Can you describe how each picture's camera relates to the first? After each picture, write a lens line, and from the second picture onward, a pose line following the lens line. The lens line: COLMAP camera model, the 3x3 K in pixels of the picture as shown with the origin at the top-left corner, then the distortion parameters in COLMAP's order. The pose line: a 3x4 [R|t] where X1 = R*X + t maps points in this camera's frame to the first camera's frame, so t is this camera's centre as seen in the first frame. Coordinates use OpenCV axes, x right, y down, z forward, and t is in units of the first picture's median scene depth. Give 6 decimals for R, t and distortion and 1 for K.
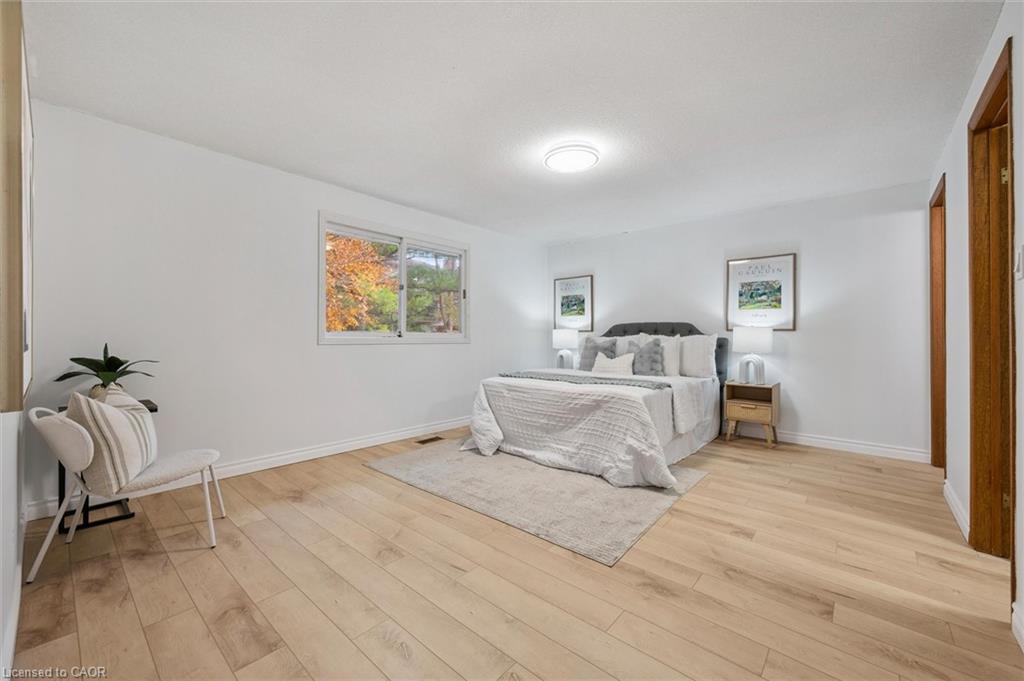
lens RADIAL K [[404.1, 0, 512.1], [0, 404.1, 338.2], [0, 0, 1]] dist [-0.002207, 0.000721]
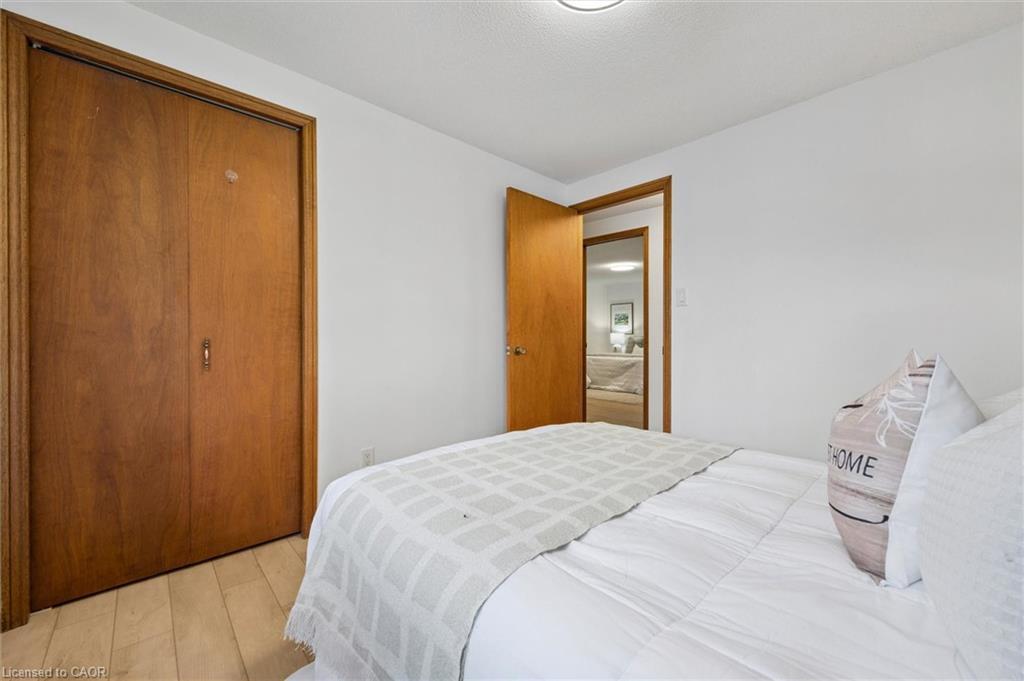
lens RADIAL K [[404.1, 0, 512.8], [0, 404.1, 340.1], [0, 0, 1]] dist [-0.002207, 0.000721]
pose [[0.994338, -0.002156, -0.106241, -0.148366], [0.002758, 0.999981, 0.005520, -0.000847], [0.106227, -0.005782, 0.994325, -0.885083]]
